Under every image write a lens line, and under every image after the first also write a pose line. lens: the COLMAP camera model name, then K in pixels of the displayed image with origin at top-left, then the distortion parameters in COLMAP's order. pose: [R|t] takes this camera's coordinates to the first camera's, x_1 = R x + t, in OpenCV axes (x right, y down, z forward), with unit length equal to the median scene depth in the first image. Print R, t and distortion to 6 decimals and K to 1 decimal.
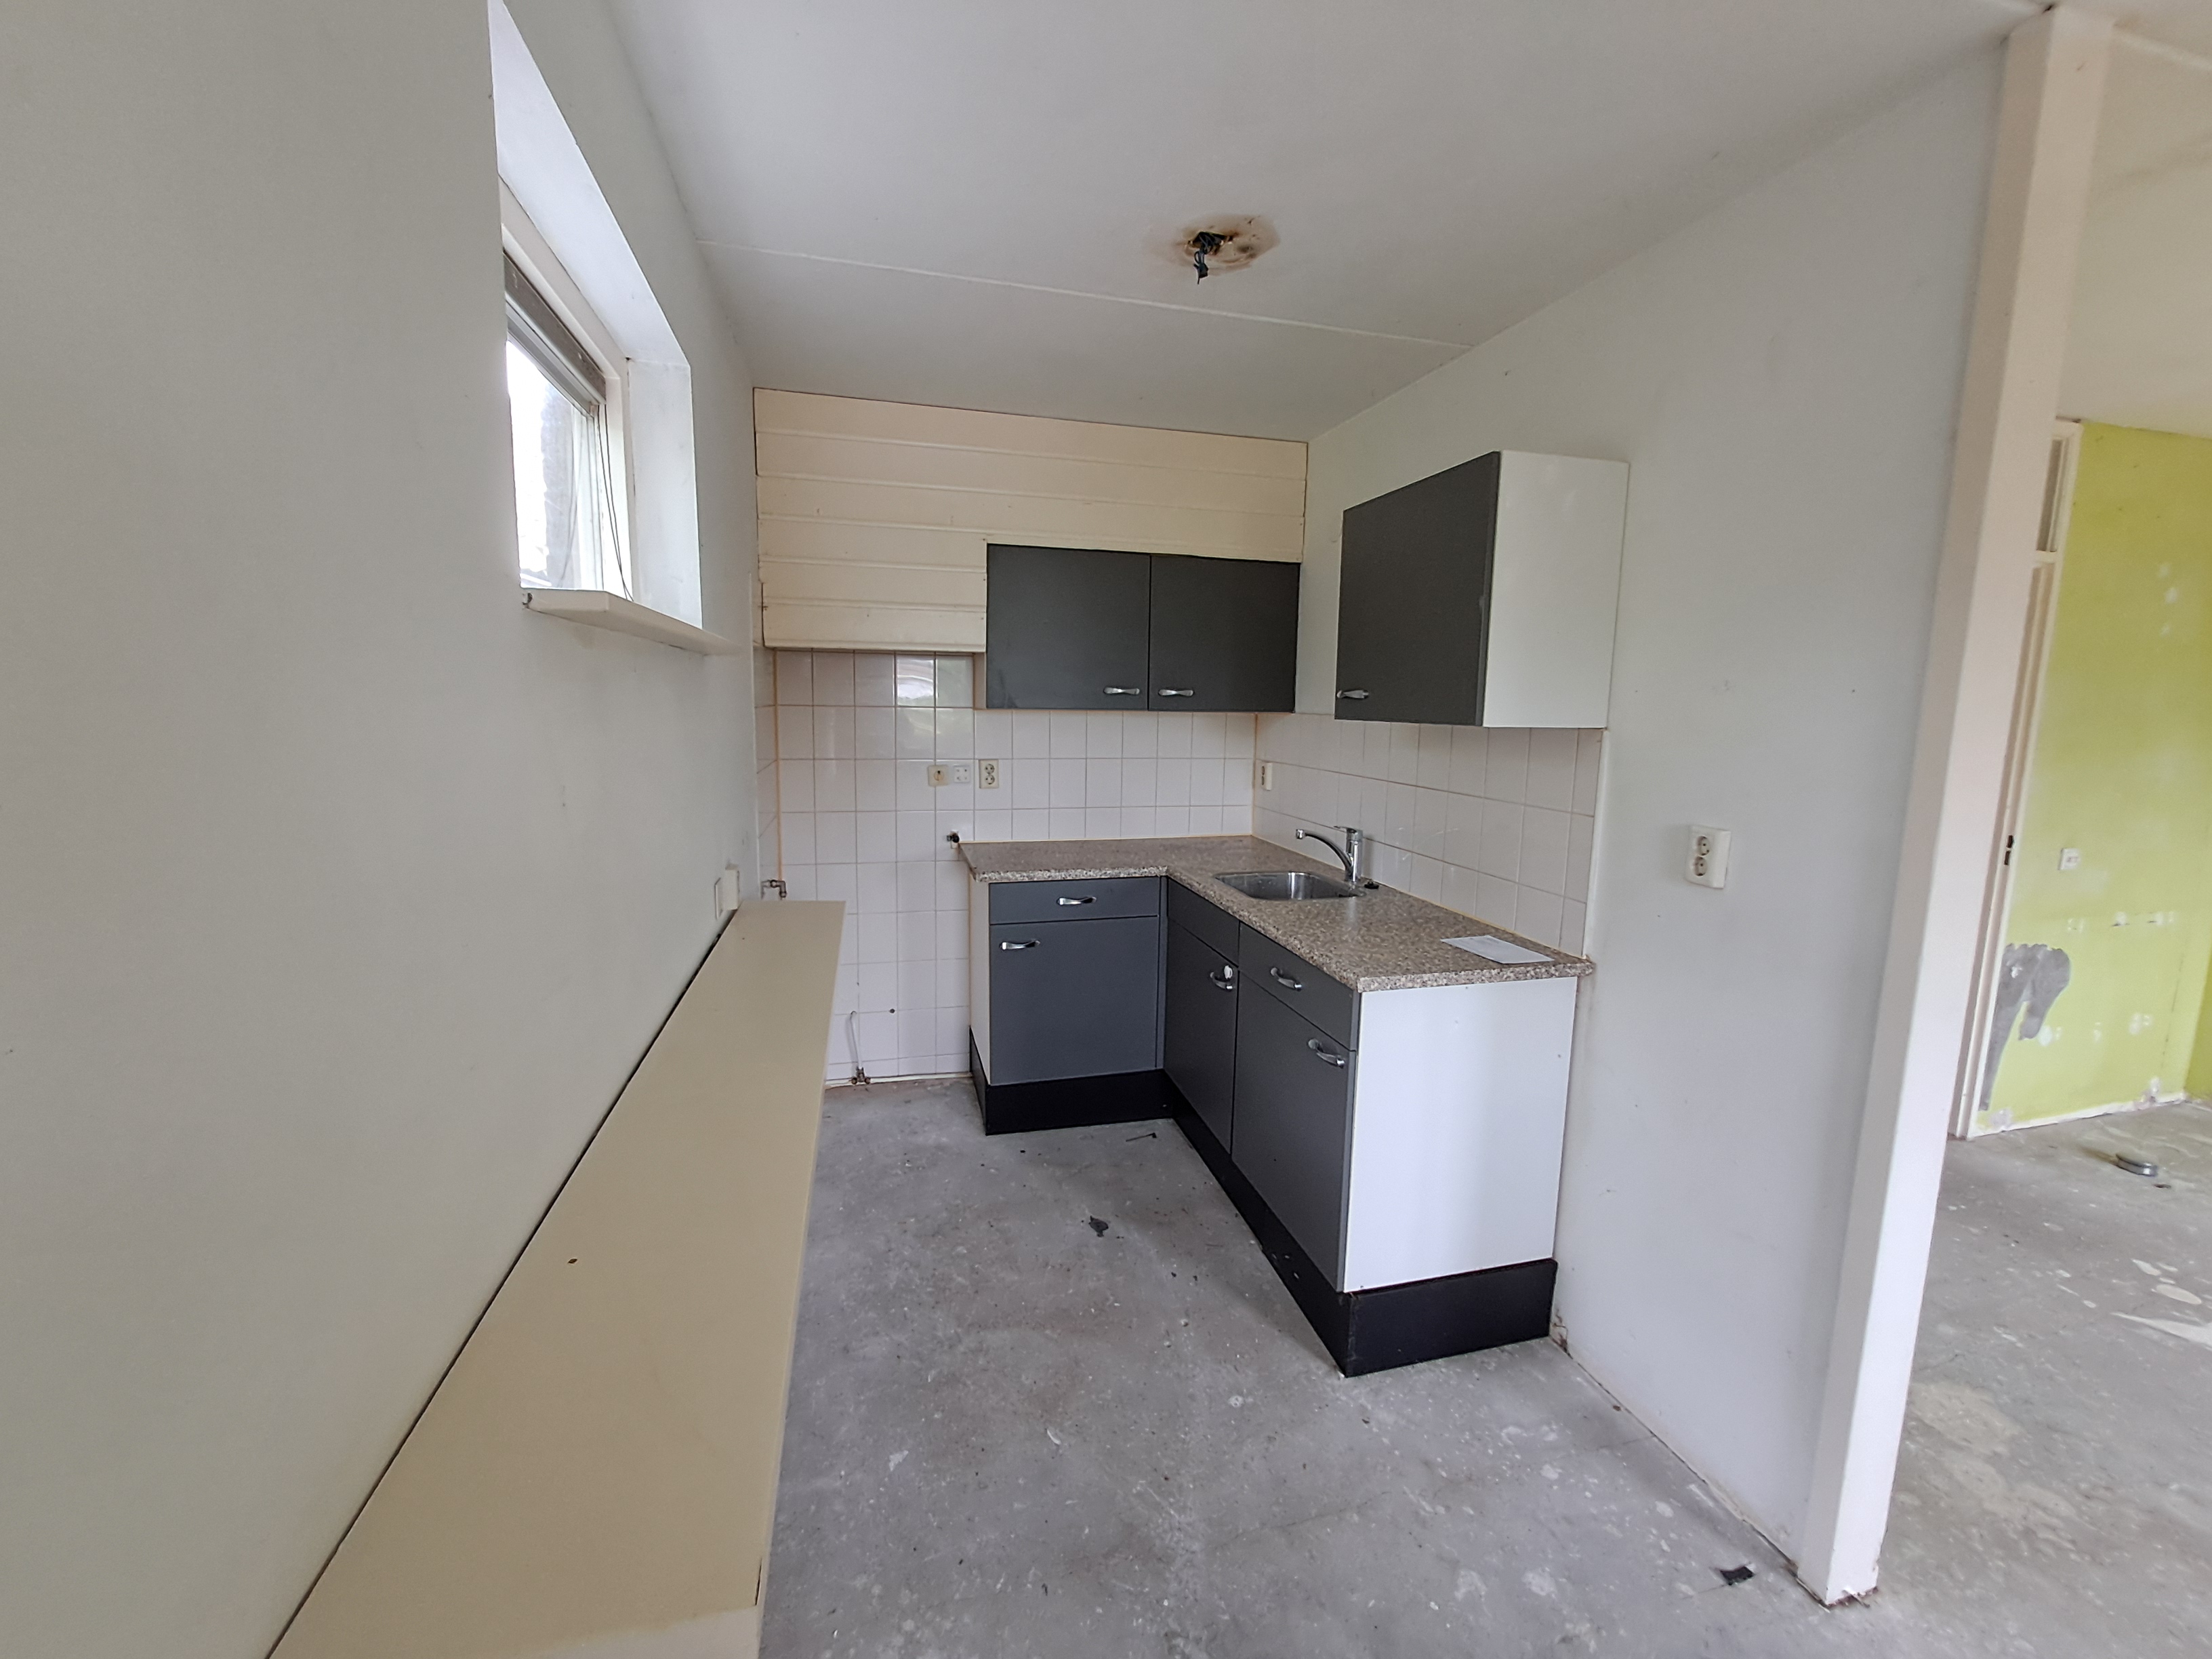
lens RADIAL K [[888.1, 0, 1108.4], [0, 888.1, 825.1], [0, 0, 1]] dist [0.000188, -0.000019]
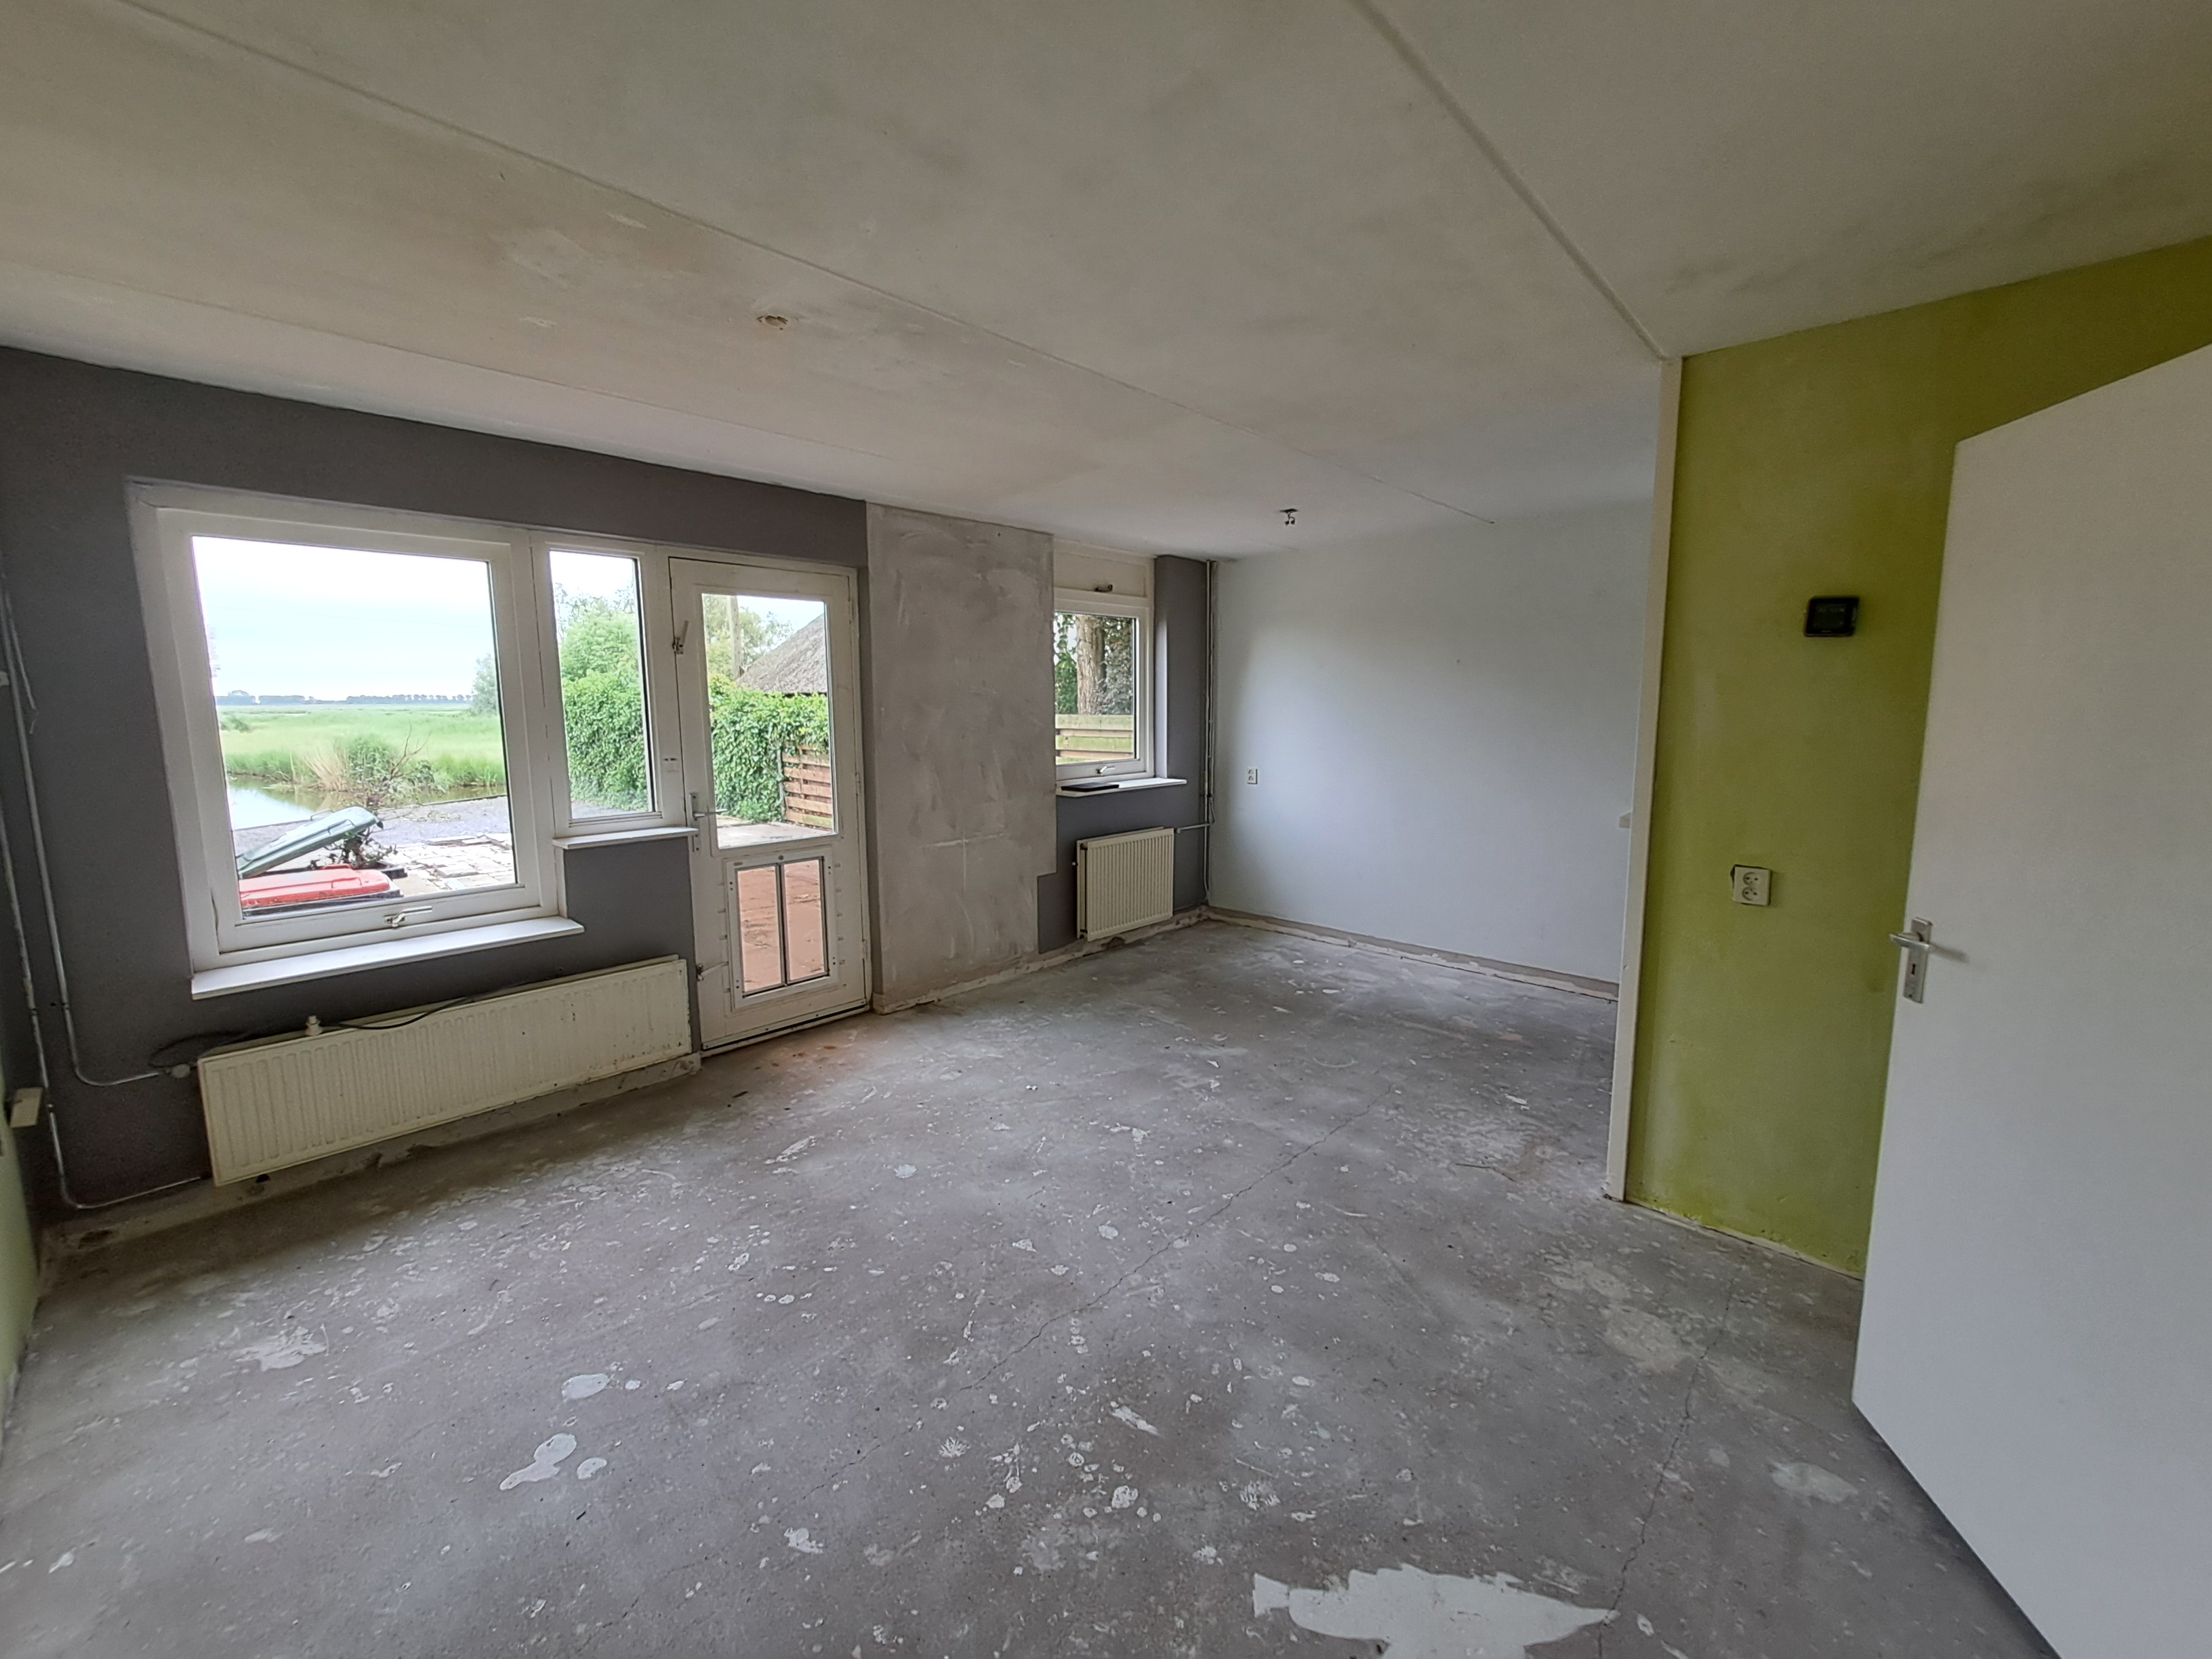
lens RADIAL K [[888.1, 0, 1098.7], [0, 888.1, 821.6], [0, 0, 1]] dist [0.000188, -0.000019]
pose [[-0.860950, 0.055950, -0.505603, 2.281781], [-0.077766, 0.967773, 0.239515, -0.181681], [0.502710, 0.245529, -0.828853, 1.567978]]
